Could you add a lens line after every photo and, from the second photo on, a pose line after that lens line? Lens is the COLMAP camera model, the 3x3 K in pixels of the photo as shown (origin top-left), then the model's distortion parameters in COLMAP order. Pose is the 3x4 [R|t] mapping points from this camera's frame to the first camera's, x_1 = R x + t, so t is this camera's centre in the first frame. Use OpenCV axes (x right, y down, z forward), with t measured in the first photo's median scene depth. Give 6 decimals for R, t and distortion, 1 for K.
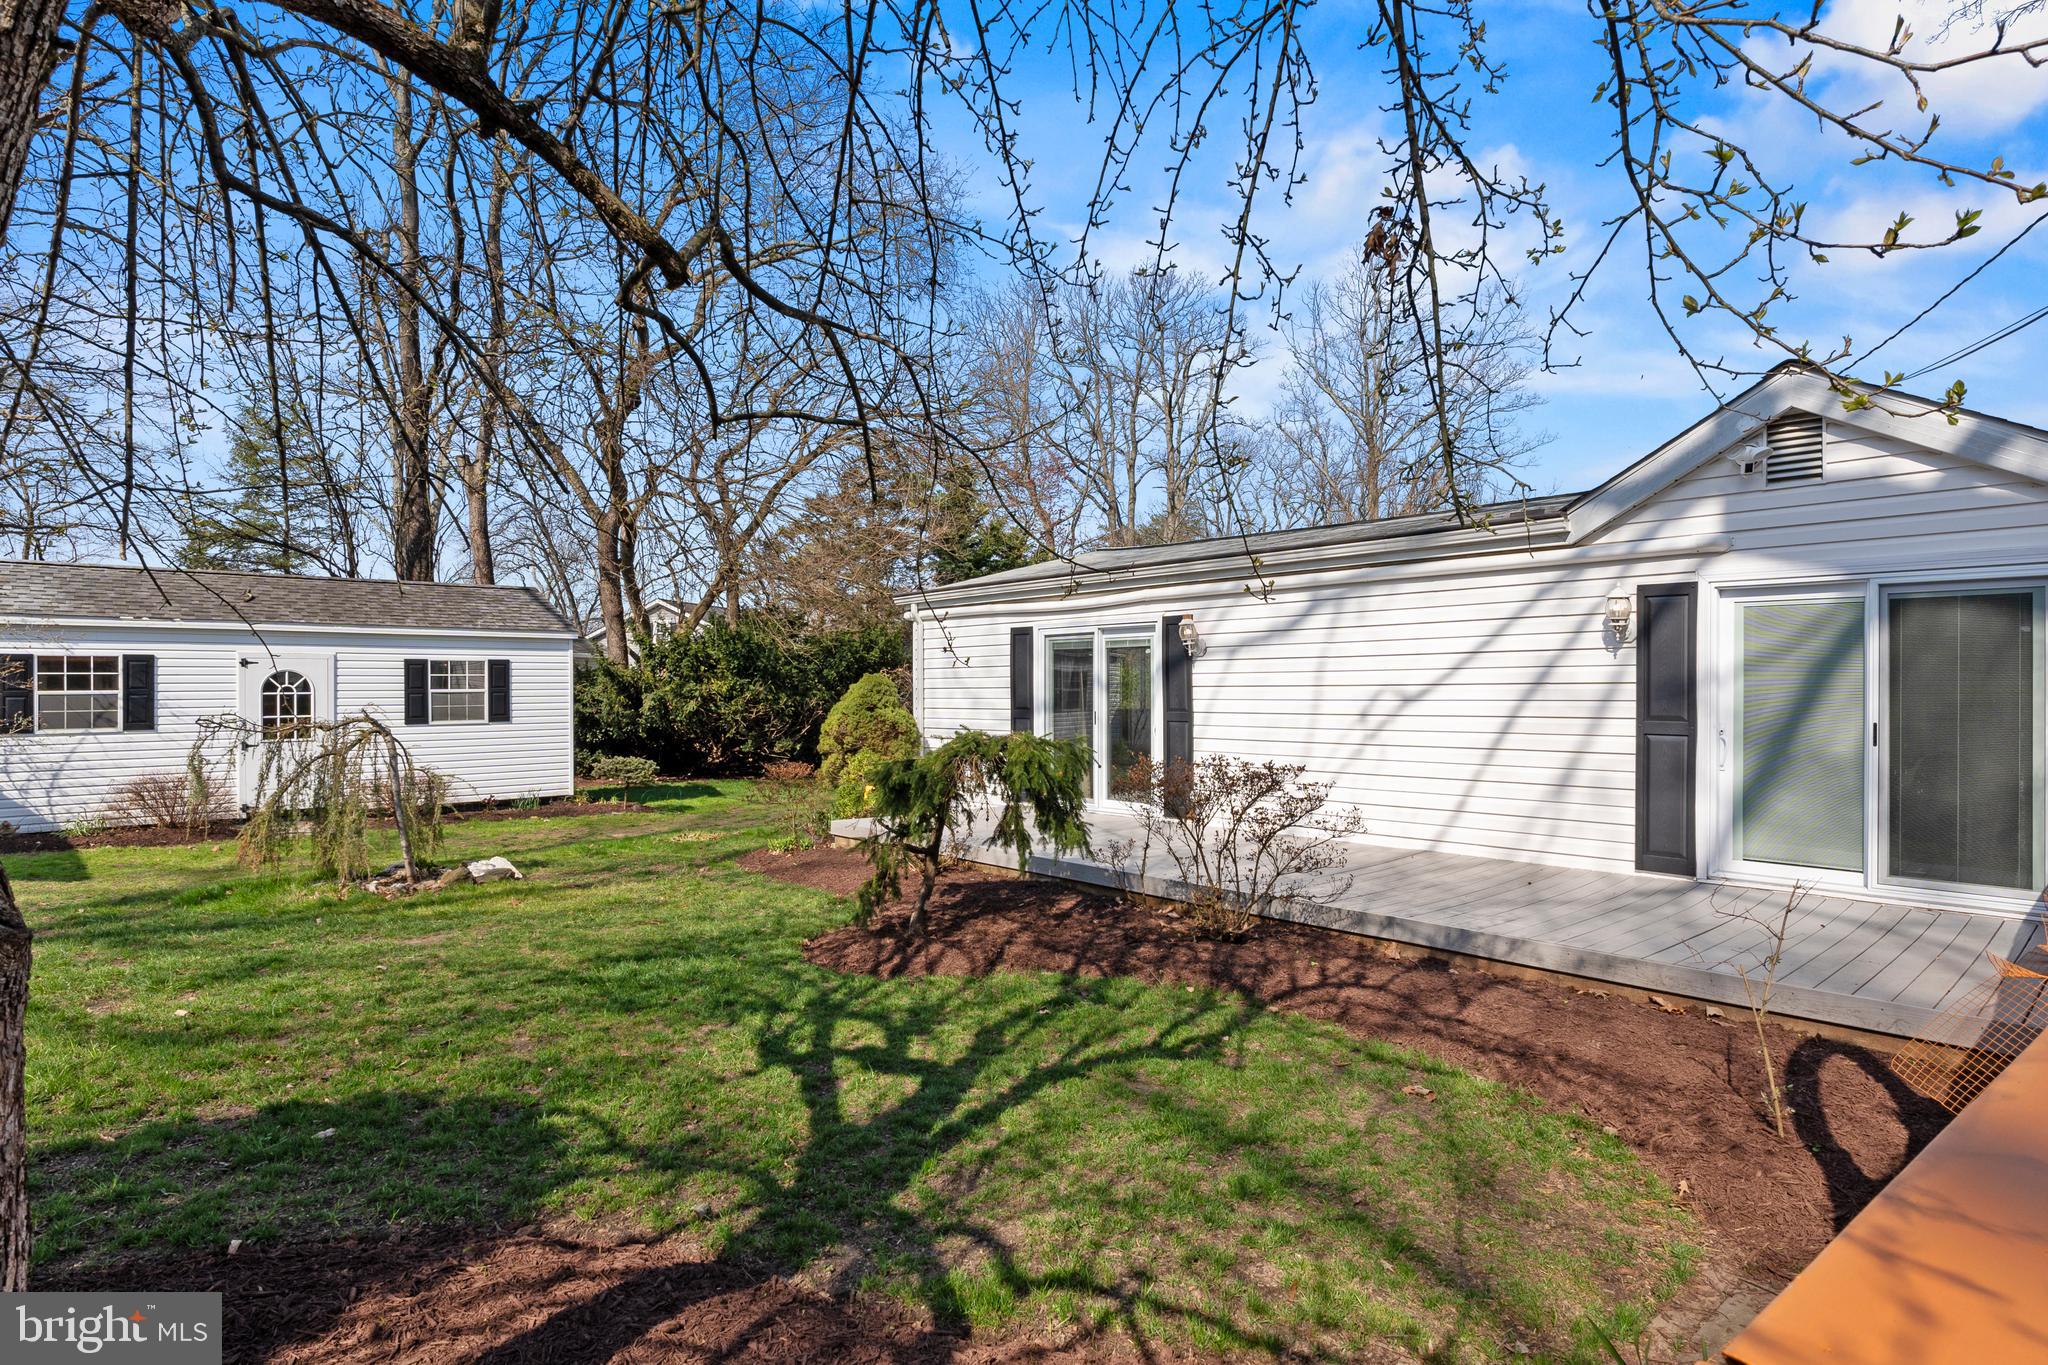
lens RADIAL K [[1049.3, 0, 1012.2], [0, 1049.3, 680.9], [0, 0, 1]] dist [-0.010604, -0.000008]
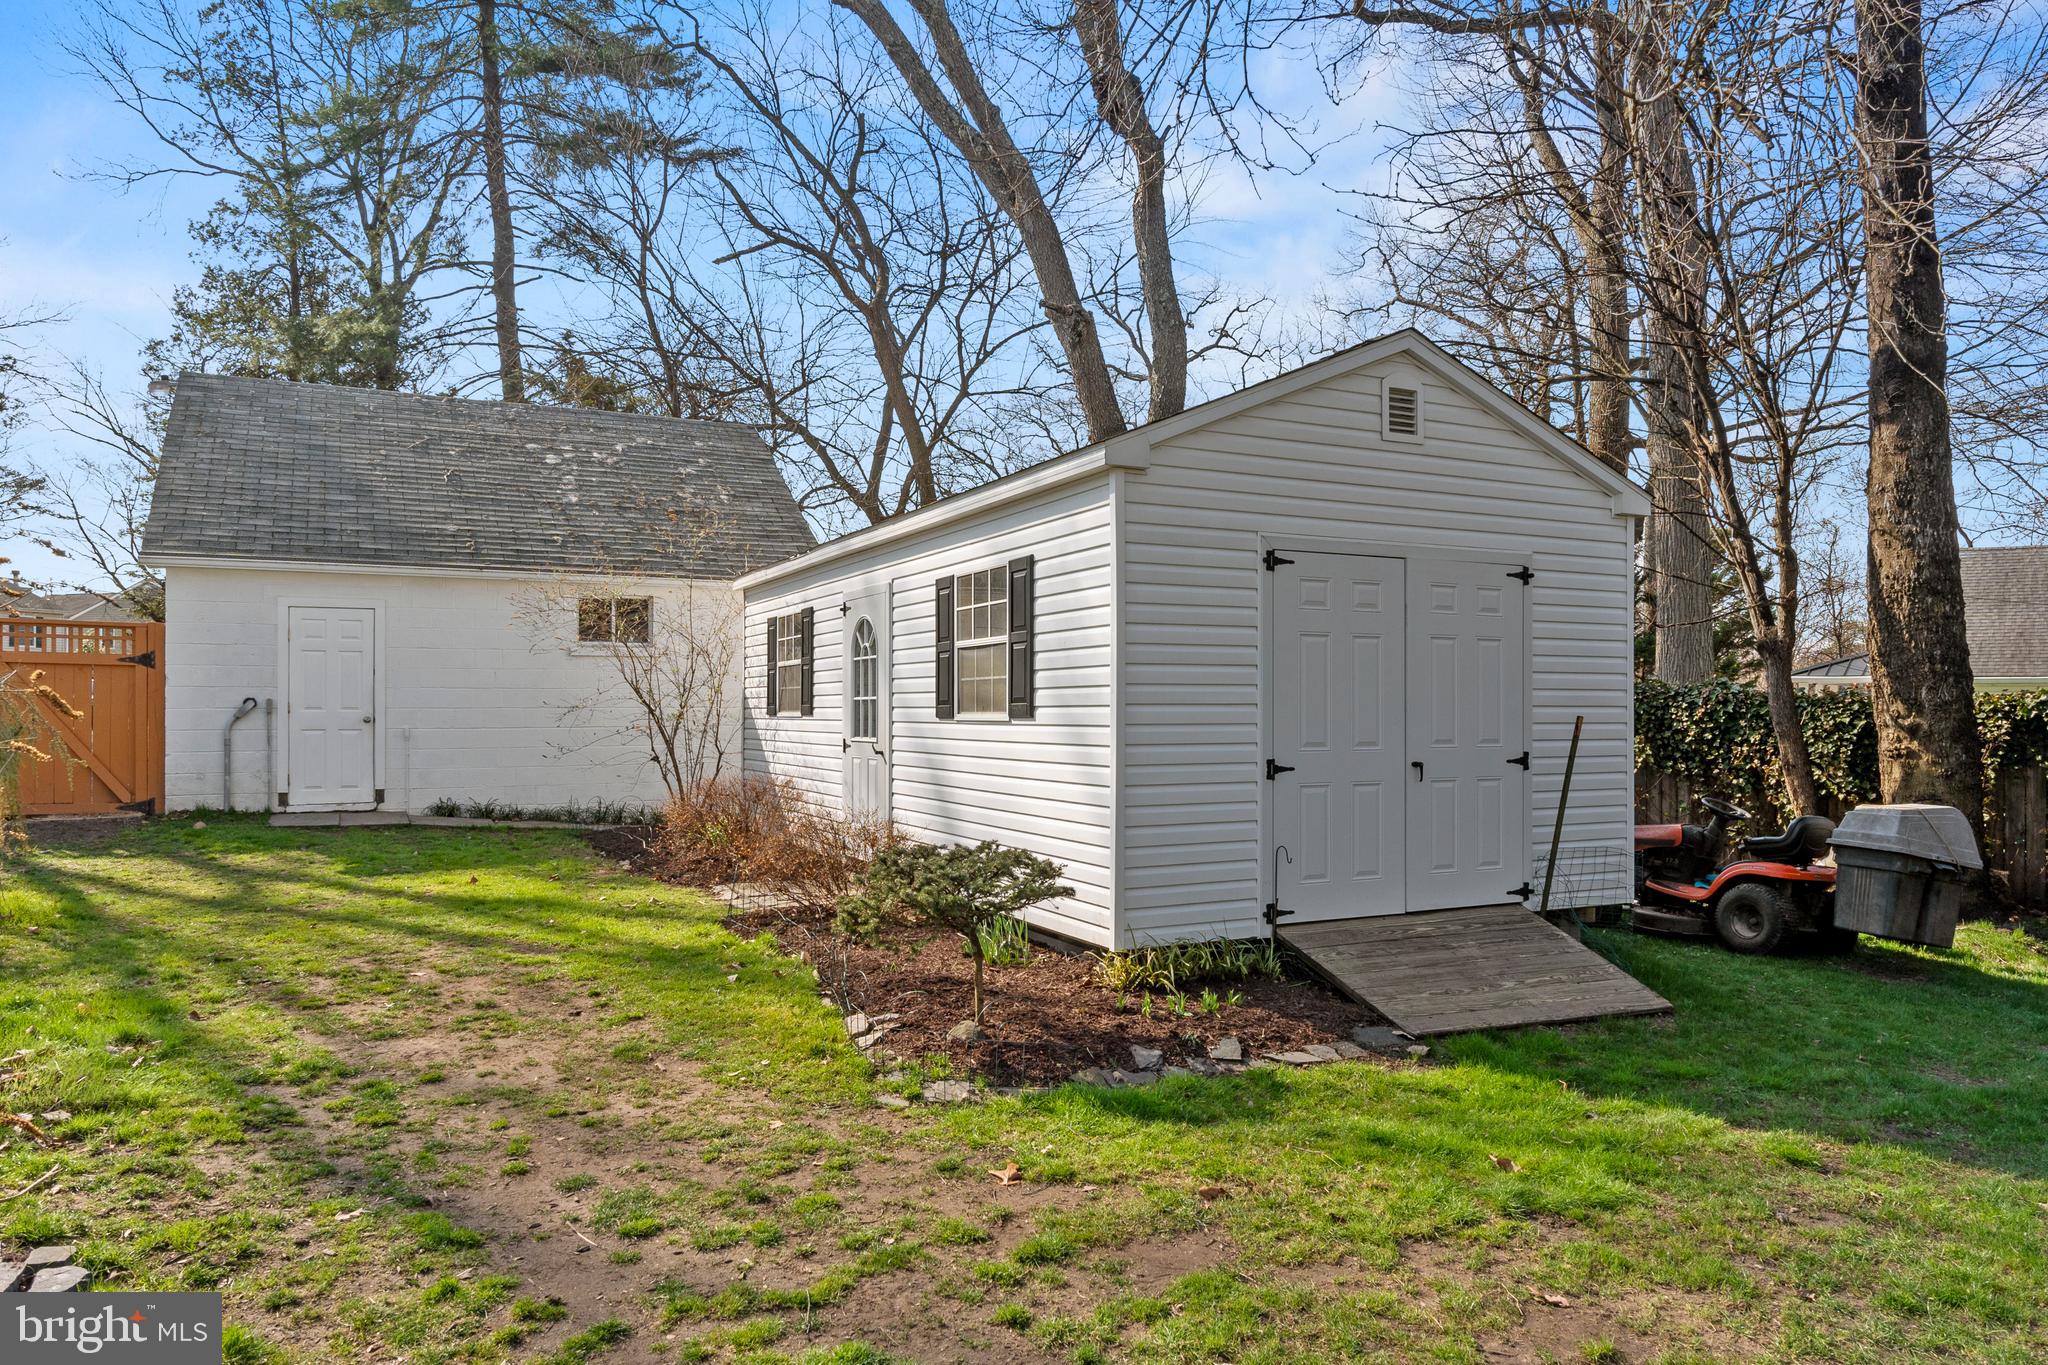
lens RADIAL K [[1350.4, 0, 1016.4], [0, 1350.4, 688.7], [0, 0, 1]] dist [-0.008461, 0.003833]
pose [[-0.254694, -0.007272, -0.966994, 0.015154], [0.006134, 0.999939, -0.009135, 0.037395], [0.967002, -0.008258, -0.254634, 1.275790]]
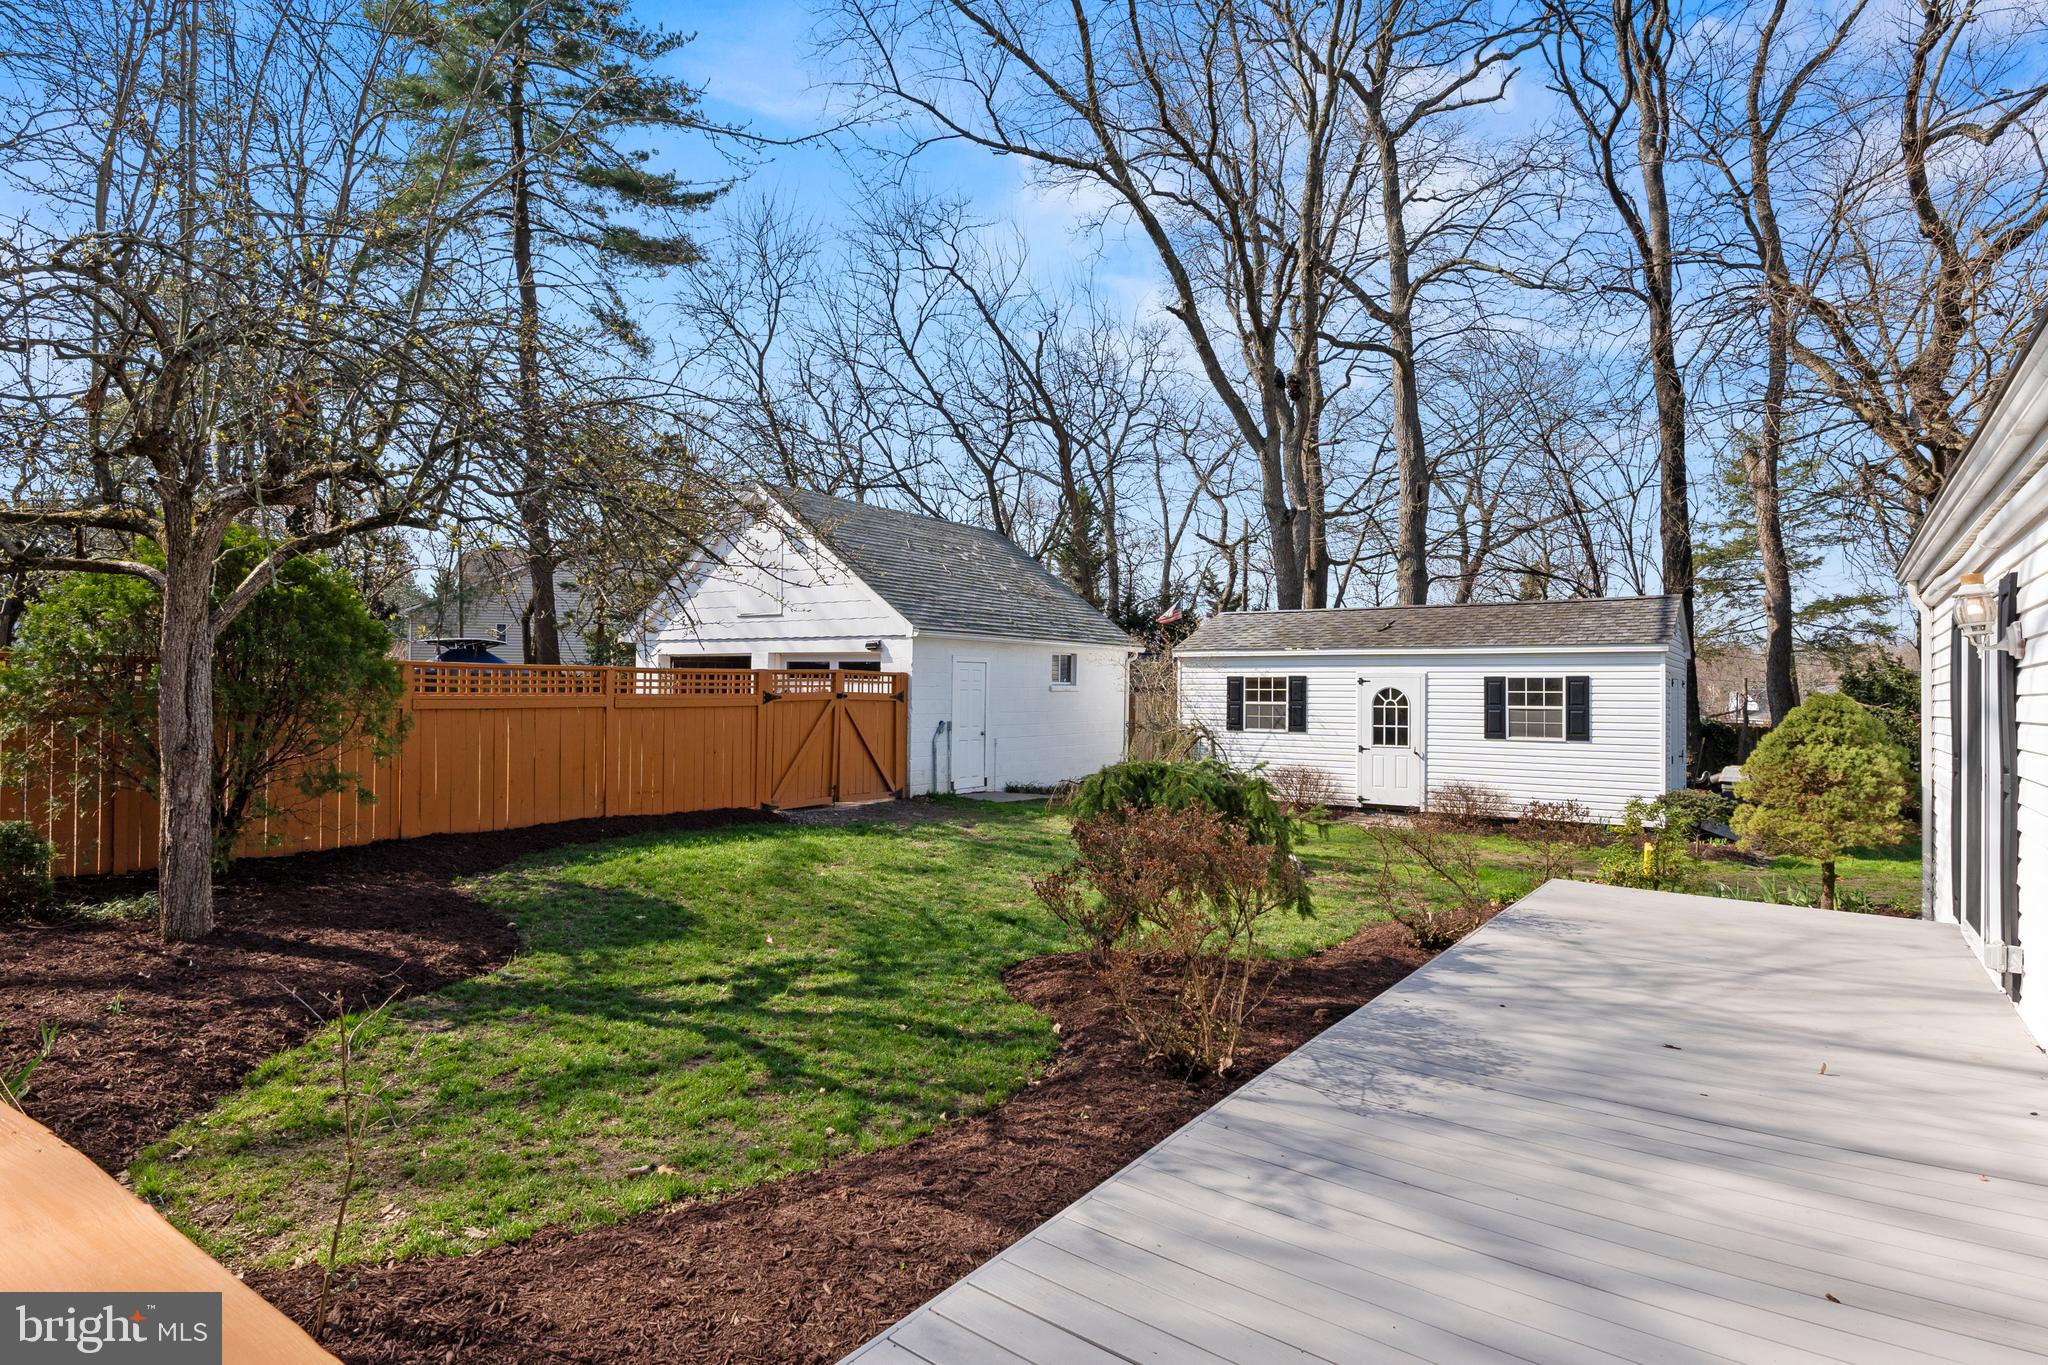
lens RADIAL K [[1049.3, 0, 1018.8], [0, 1049.3, 684.6], [0, 0, 1]] dist [-0.010604, -0.000008]
pose [[0.223174, -0.004589, -0.974768, 0.374163], [-0.010688, 0.999917, -0.007154, -0.000343], [0.974720, 0.012015, 0.223107, 0.321921]]
